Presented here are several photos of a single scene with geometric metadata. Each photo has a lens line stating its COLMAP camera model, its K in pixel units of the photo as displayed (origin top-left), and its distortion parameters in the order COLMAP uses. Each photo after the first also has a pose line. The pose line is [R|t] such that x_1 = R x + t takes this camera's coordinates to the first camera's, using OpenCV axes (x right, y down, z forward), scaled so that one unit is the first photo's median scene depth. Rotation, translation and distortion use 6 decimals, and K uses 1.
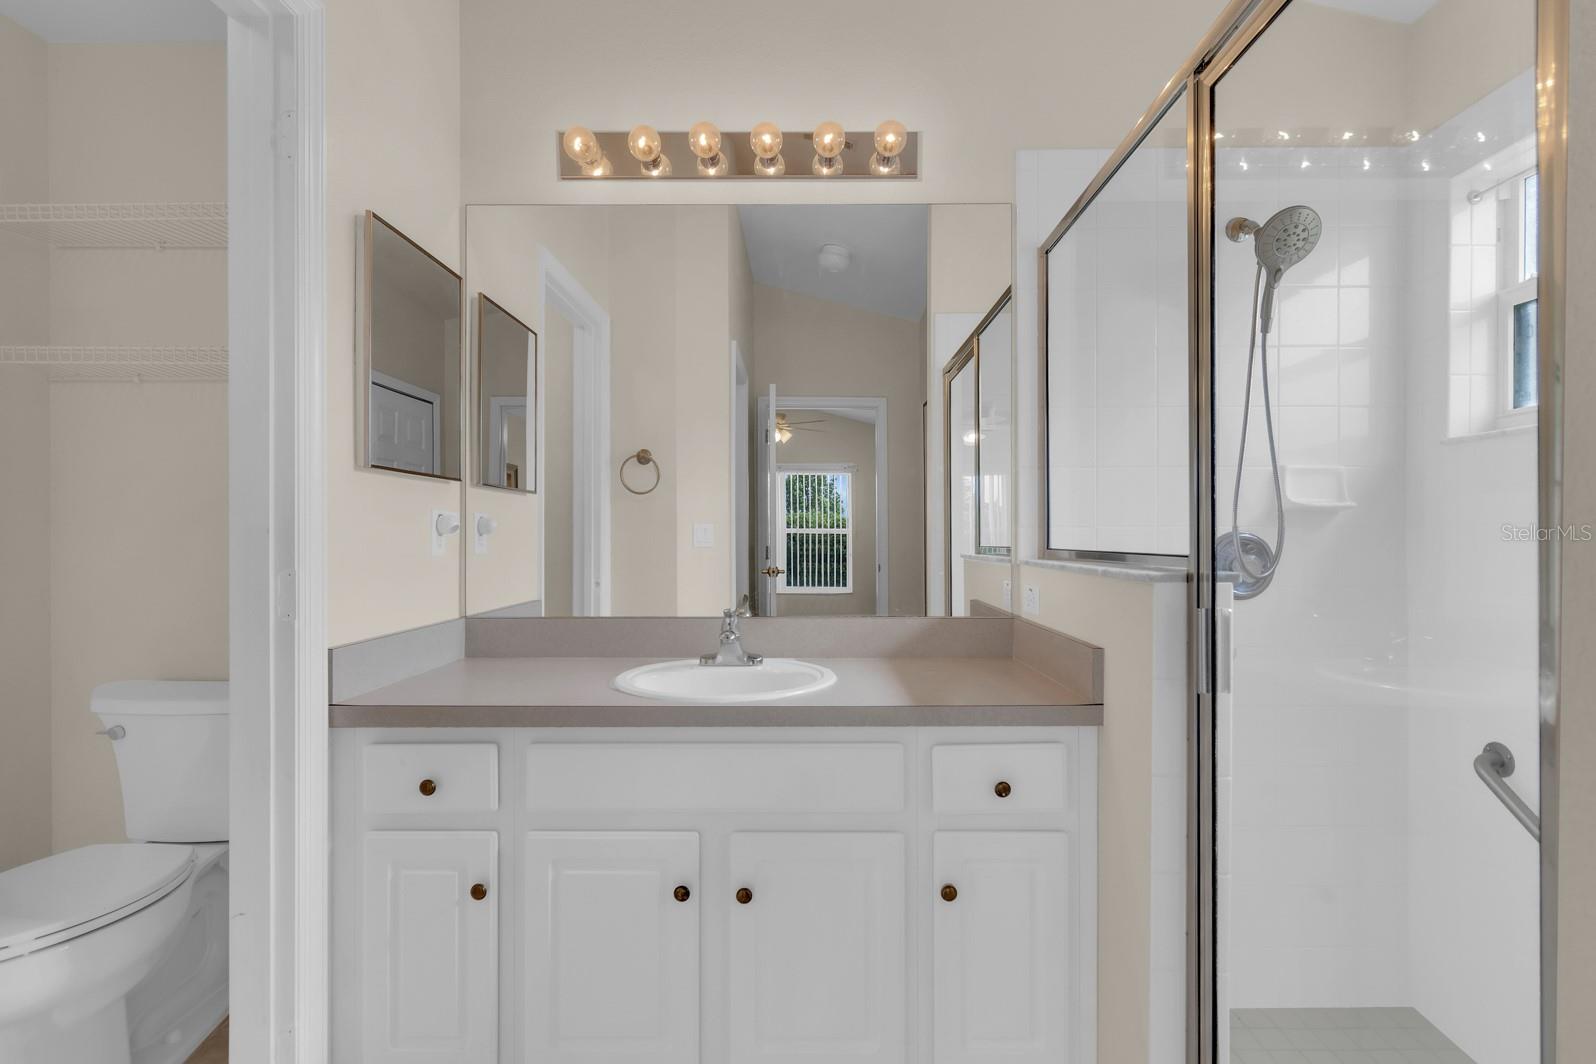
lens RADIAL K [[712.5, 0, 798.0], [0, 712.5, 532.0], [0, 0, 1]] dist [0.000135, 0.000020]
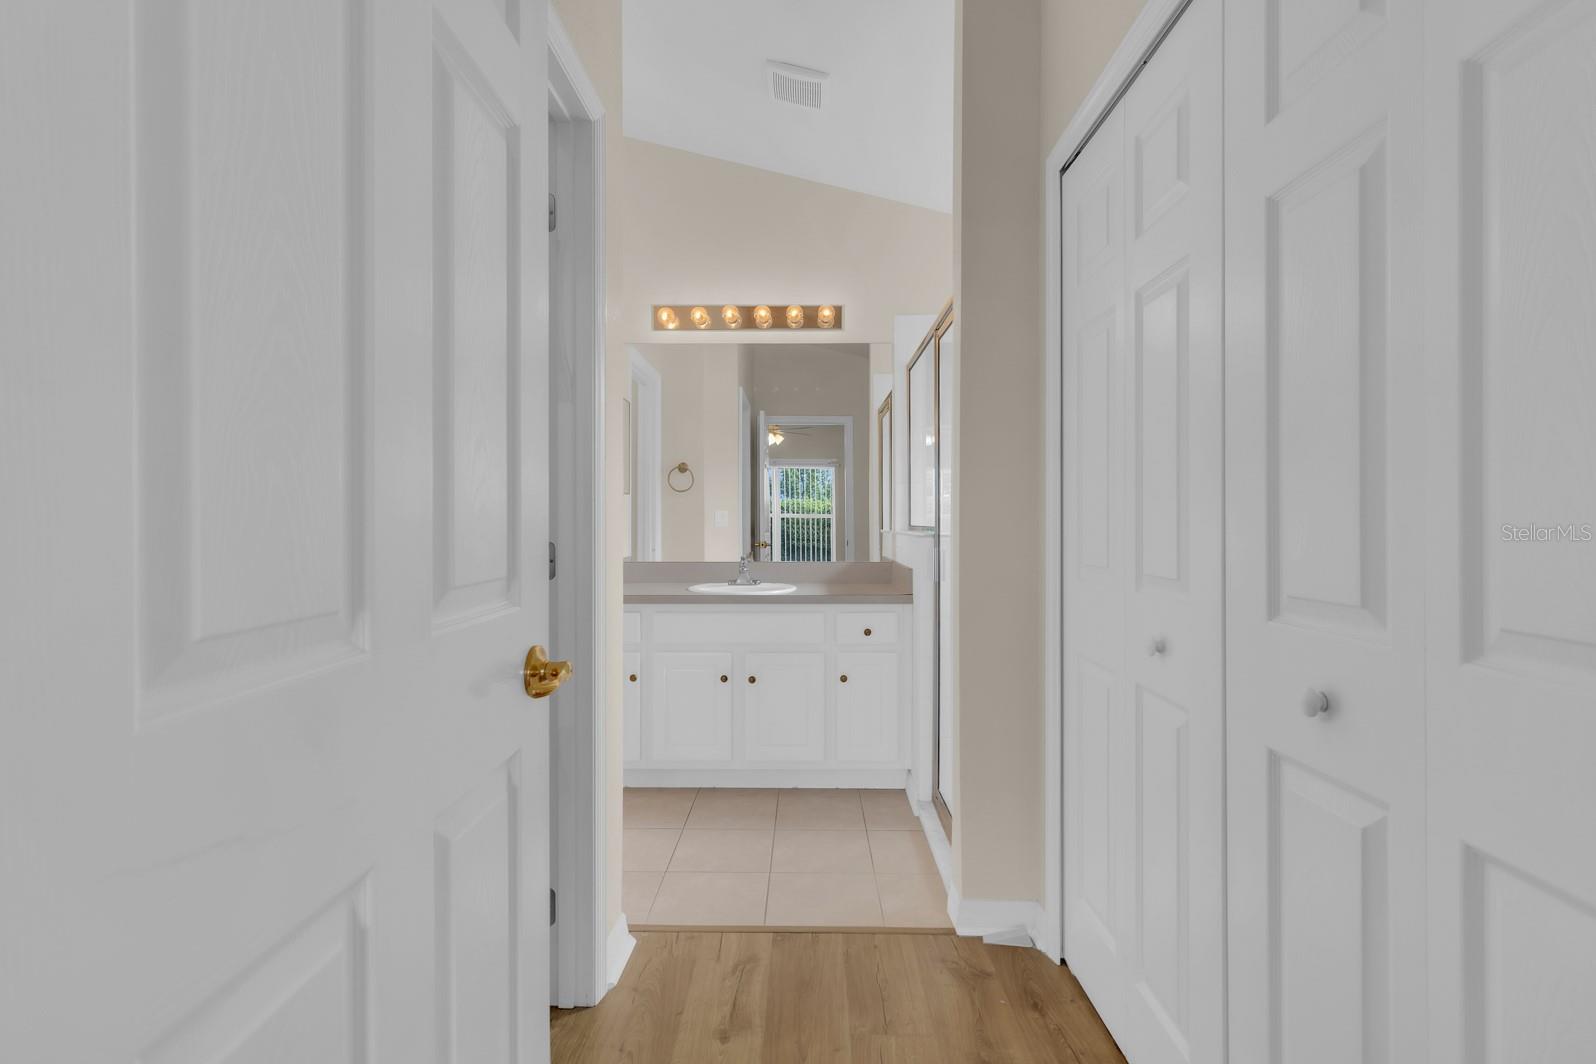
lens RADIAL K [[742.0, 0, 800.5], [0, 742.0, 526.5], [0, 0, 1]] dist [0.000767, 0.000212]
pose [[0.999991, 0.000239, 0.004181, 0.048640], [-0.000295, 0.999908, 0.013591, -0.001002], [-0.004178, -0.013592, 0.999899, -0.965546]]
